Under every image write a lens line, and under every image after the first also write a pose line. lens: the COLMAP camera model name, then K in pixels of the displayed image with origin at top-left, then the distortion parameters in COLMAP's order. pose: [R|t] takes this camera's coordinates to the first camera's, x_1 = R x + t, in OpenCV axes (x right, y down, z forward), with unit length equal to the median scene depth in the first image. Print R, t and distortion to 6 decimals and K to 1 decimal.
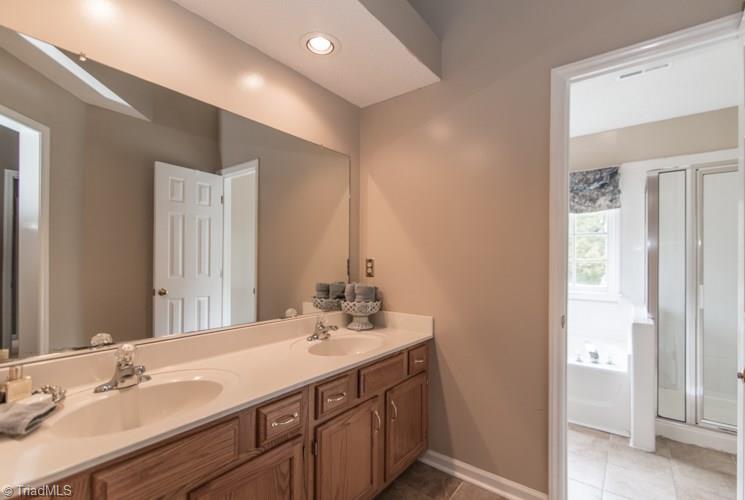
lens RADIAL K [[338.7, 0, 374.4], [0, 338.7, 263.2], [0, 0, 1]] dist [0.000206, 0.000457]
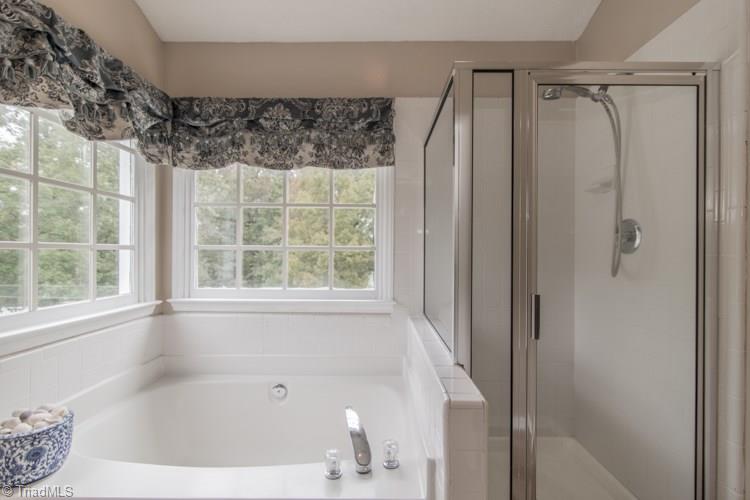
lens RADIAL K [[341.0, 0, 374.4], [0, 341.0, 254.4], [0, 0, 1]] dist [0.000206, 0.000457]
pose [[0.805140, -0.002425, 0.593079, 0.311174], [-0.001307, 0.999982, 0.005863, -0.001266], [-0.593083, -0.005496, 0.805123, 0.497026]]
